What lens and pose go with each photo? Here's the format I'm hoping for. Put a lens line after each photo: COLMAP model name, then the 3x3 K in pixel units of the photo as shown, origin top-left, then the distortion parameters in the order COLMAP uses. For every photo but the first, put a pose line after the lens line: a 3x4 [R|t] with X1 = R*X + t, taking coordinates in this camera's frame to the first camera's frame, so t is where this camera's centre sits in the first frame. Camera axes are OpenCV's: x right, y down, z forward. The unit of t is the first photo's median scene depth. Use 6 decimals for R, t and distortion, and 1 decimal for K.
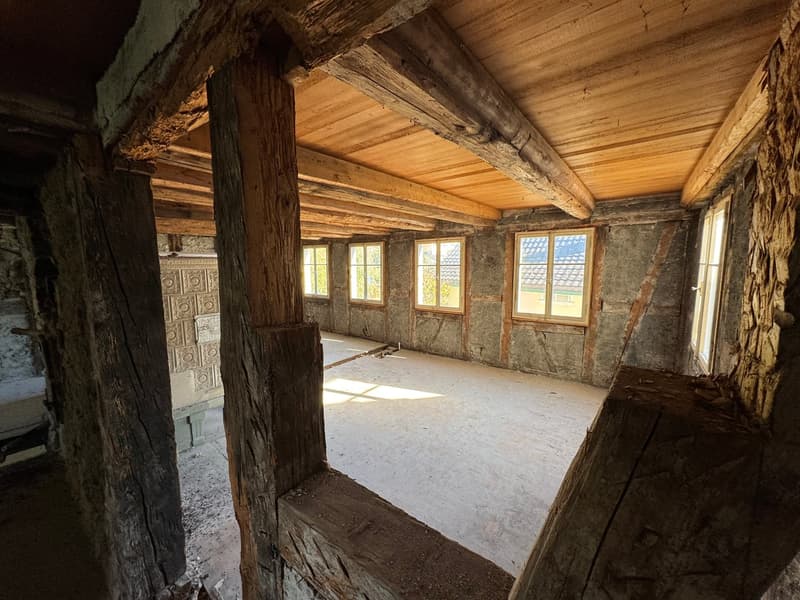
lens RADIAL K [[315.5, 0, 401.4], [0, 315.5, 301.9], [0, 0, 1]] dist [-0.000583, -0.000182]
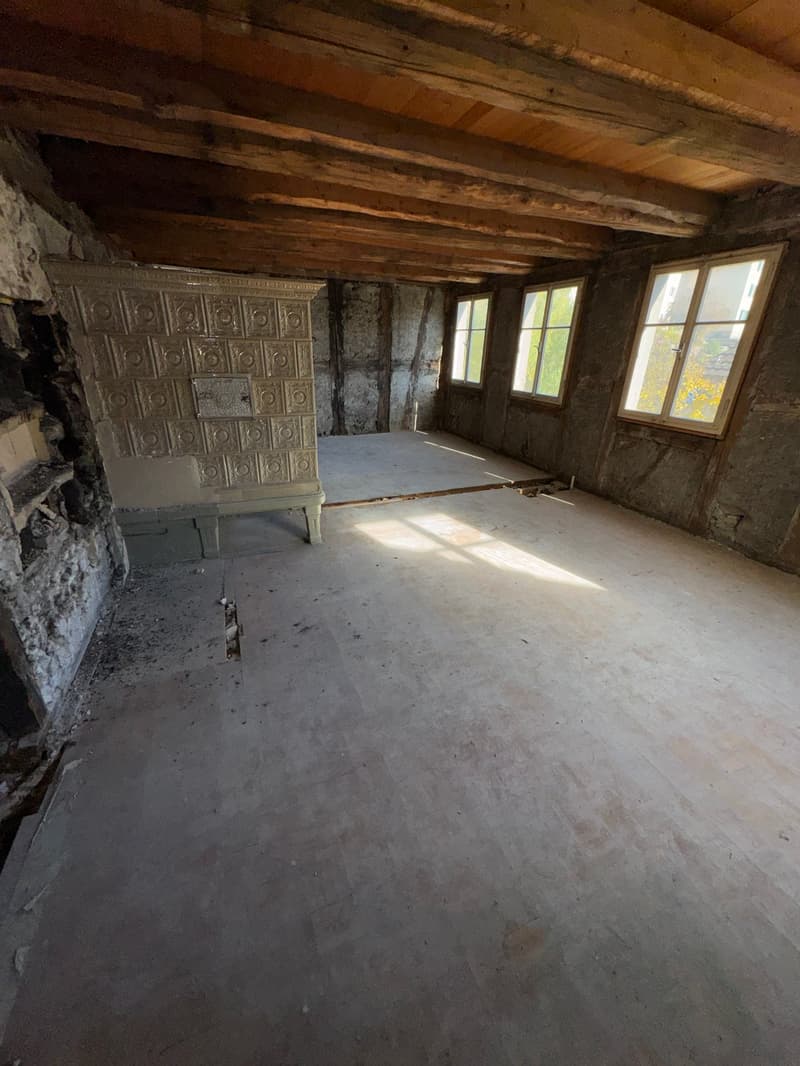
lens RADIAL K [[420.4, 0, 402.7], [0, 420.4, 532.2], [0, 0, 1]] dist [-0.000583, -0.000182]
pose [[0.865039, 0.231766, -0.444962, 0.102923], [-0.095929, 0.946947, 0.306740, 0.025385], [0.492448, -0.222657, 0.841379, 0.226474]]
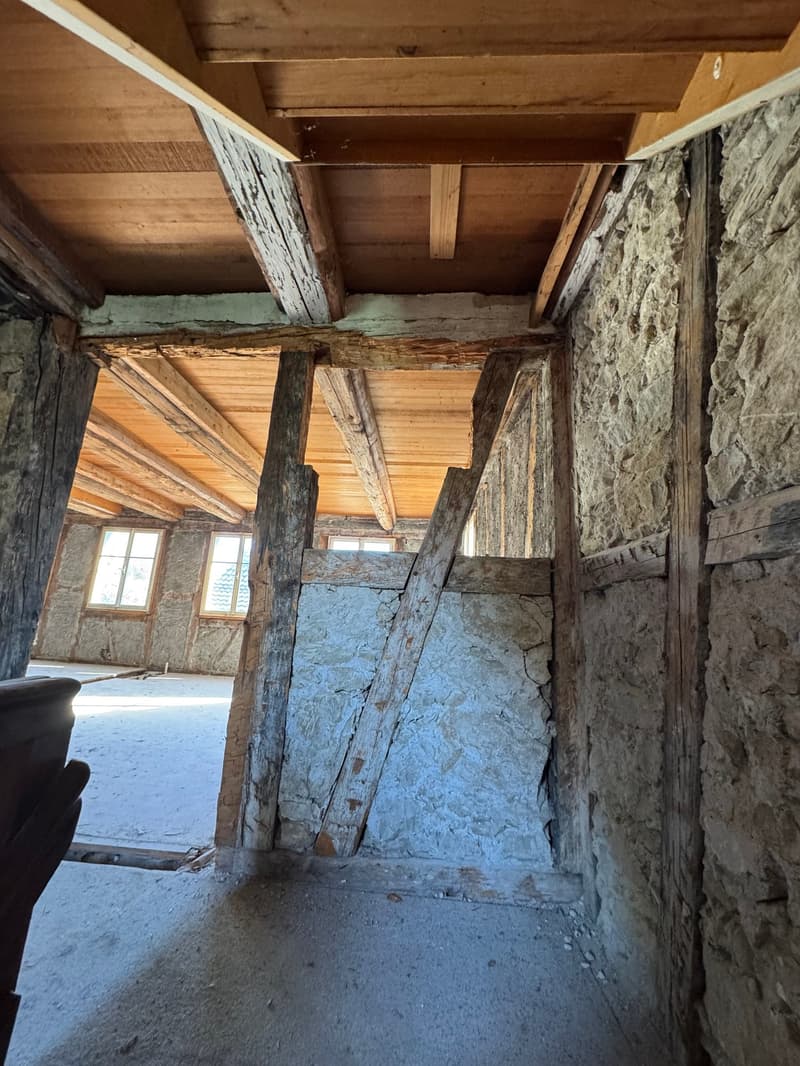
lens RADIAL K [[420.4, 0, 398.7], [0, 420.4, 532.7], [0, 0, 1]] dist [-0.000583, -0.000182]
pose [[0.823050, 0.170174, 0.541876, -0.170567], [0.006592, 0.951133, -0.308711, 0.171508], [-0.567931, 0.257657, 0.781708, -0.172309]]
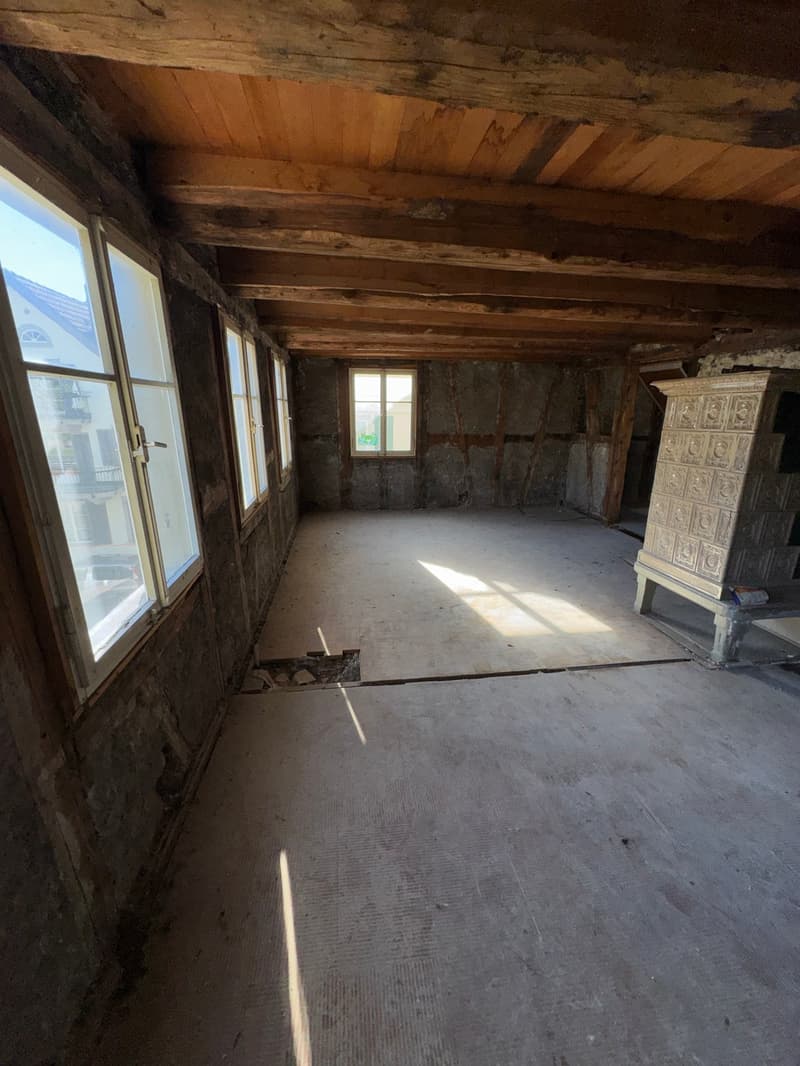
lens RADIAL K [[420.4, 0, 398.5], [0, 420.4, 529.3], [0, 0, 1]] dist [-0.000583, -0.000182]
pose [[-0.707624, -0.176086, 0.684297, -0.455291], [0.100247, 0.933636, 0.343911, -0.137443], [-0.699442, 0.311958, -0.643011, 1.347627]]
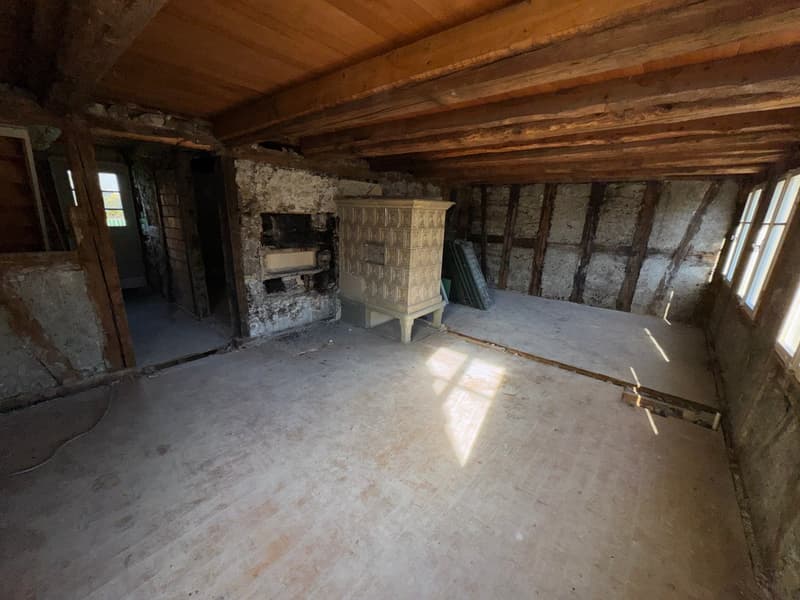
lens RADIAL K [[315.5, 0, 399.7], [0, 315.5, 301.7], [0, 0, 1]] dist [-0.000583, -0.000182]
pose [[-0.043484, 0.280527, -0.958861, 0.436094], [-0.164007, 0.944743, 0.283835, -0.070797], [0.985500, 0.169603, 0.004927, 0.658304]]
